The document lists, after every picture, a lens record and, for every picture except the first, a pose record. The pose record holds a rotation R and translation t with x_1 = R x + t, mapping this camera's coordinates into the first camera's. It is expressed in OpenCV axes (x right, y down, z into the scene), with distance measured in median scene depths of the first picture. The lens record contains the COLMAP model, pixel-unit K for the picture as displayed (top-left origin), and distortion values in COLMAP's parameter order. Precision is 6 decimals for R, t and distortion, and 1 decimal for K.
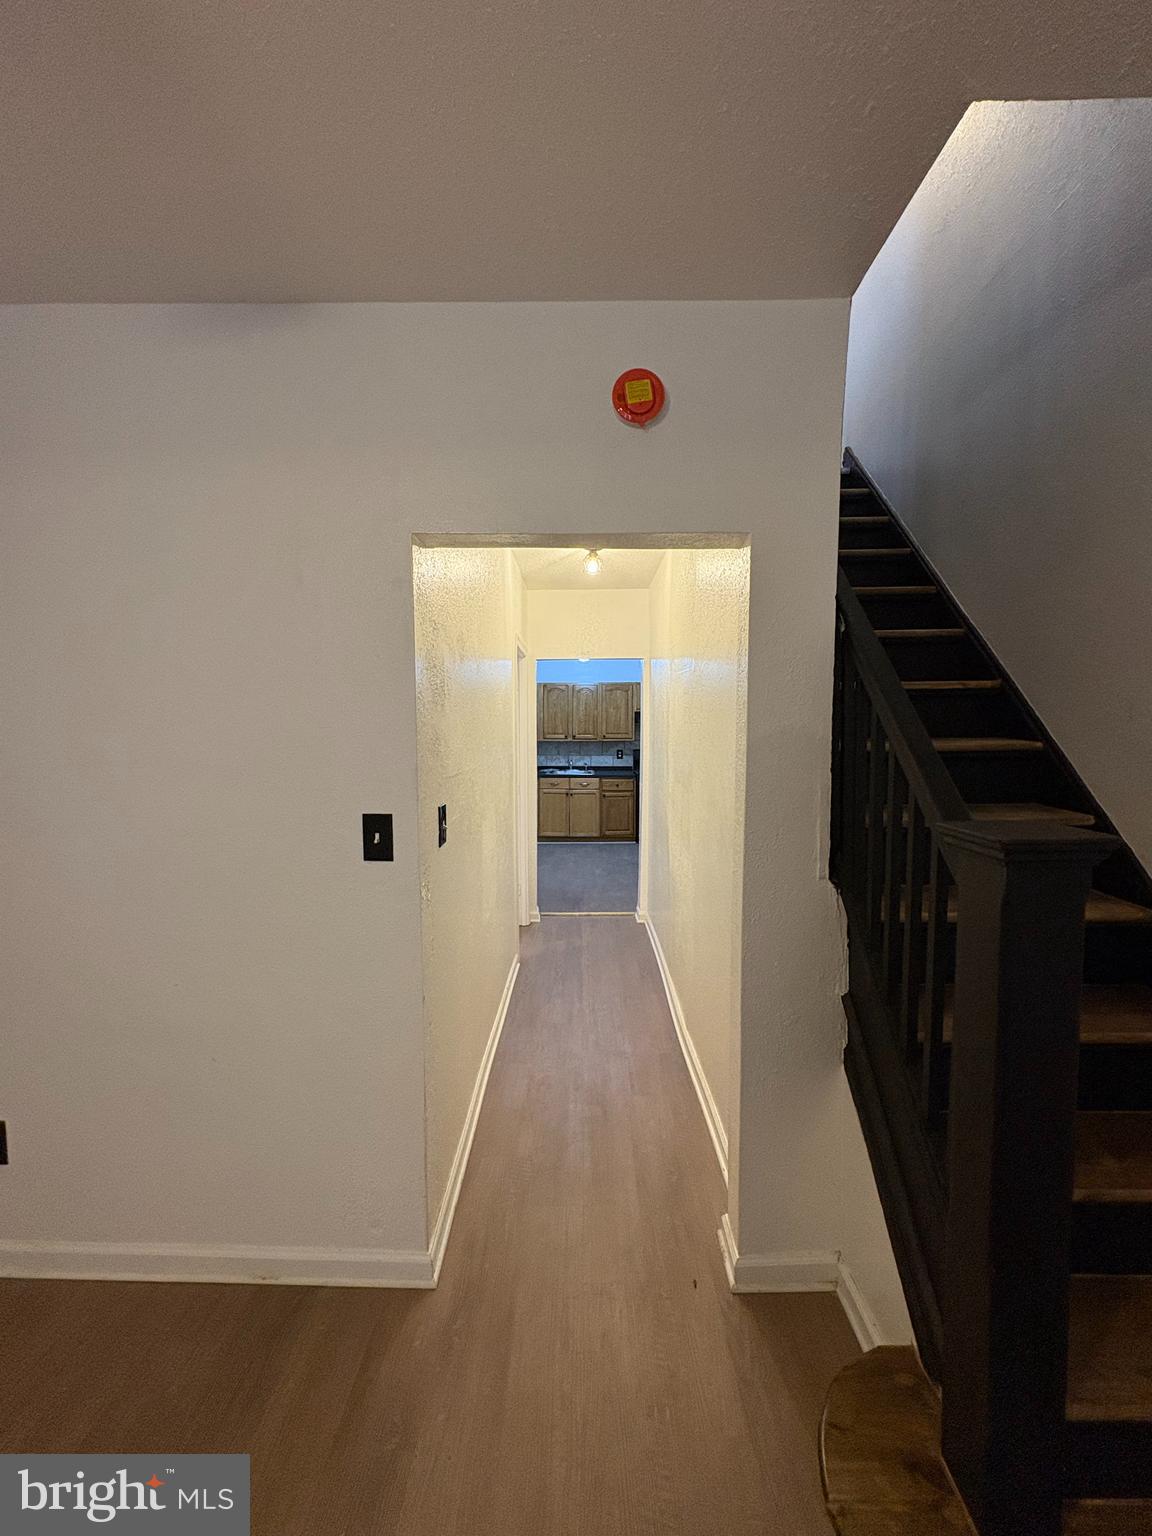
lens RADIAL K [[610.9, 0, 578.9], [0, 610.9, 769.3], [0, 0, 1]] dist [-0.001643, -0.000017]
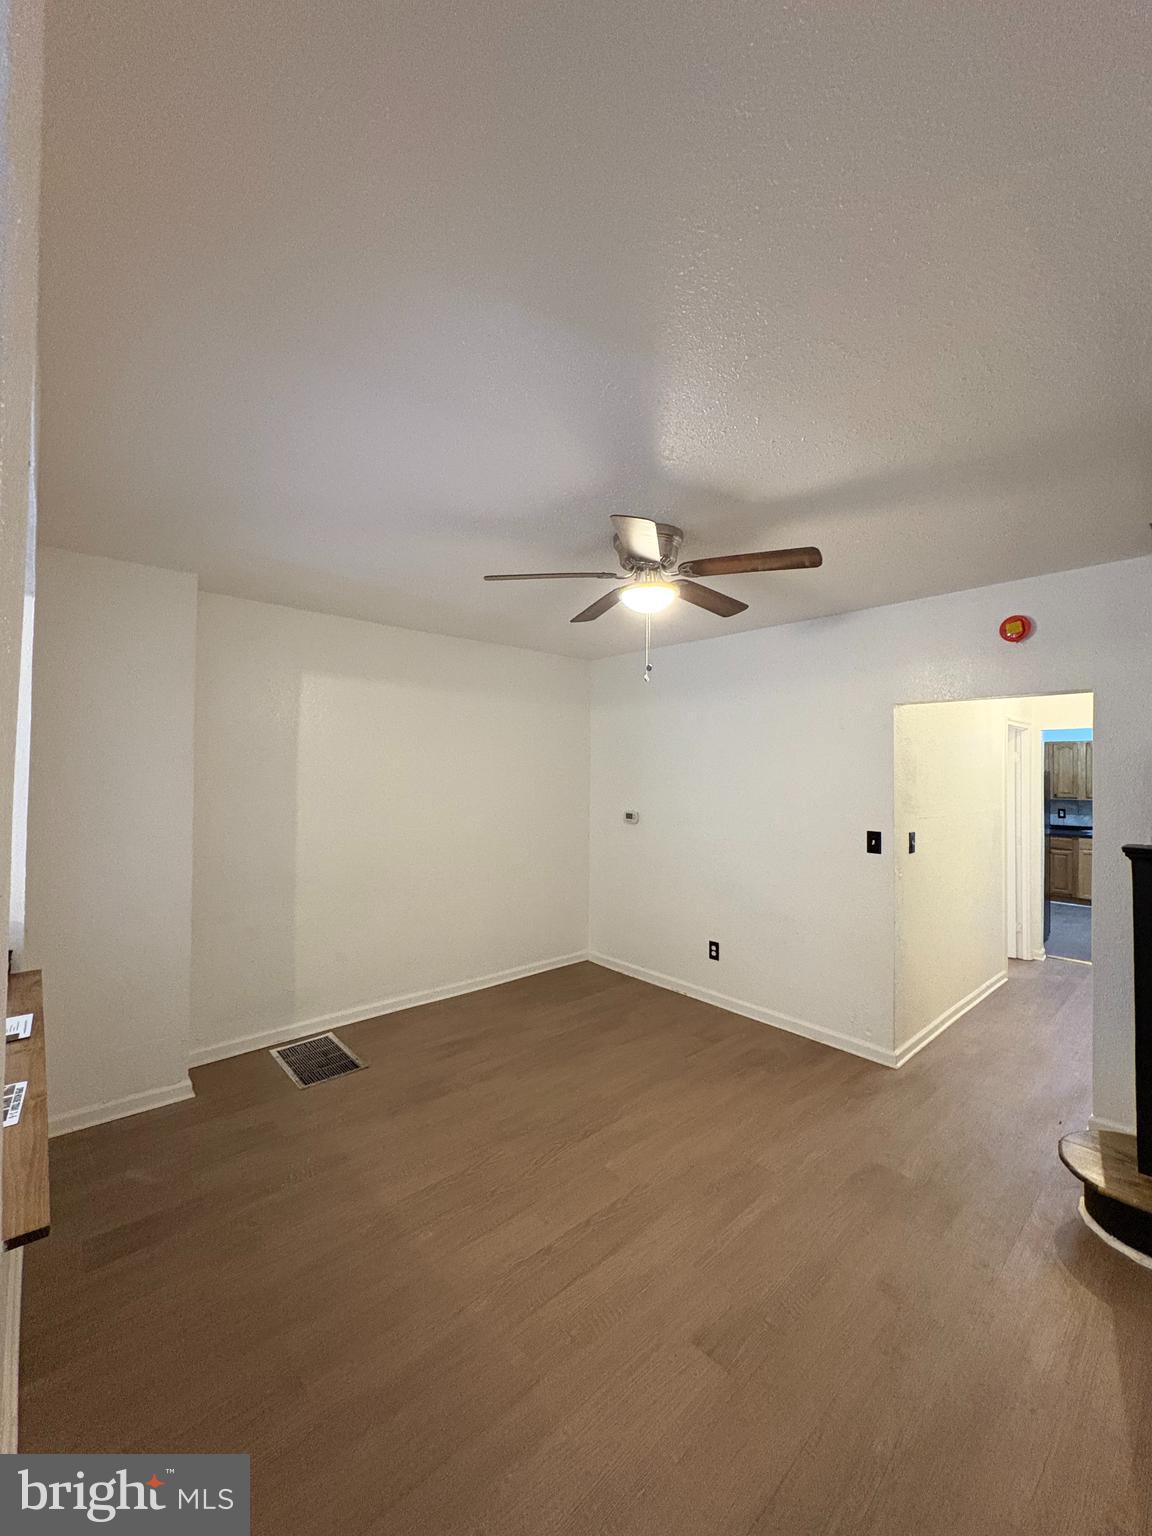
lens RADIAL K [[610.9, 0, 578.9], [0, 610.9, 769.3], [0, 0, 1]] dist [-0.001643, -0.000017]
pose [[0.675856, -0.003753, -0.737024, 0.185881], [-0.058093, 0.996605, -0.058347, 0.013185], [0.734741, 0.082250, 0.673343, -0.414466]]
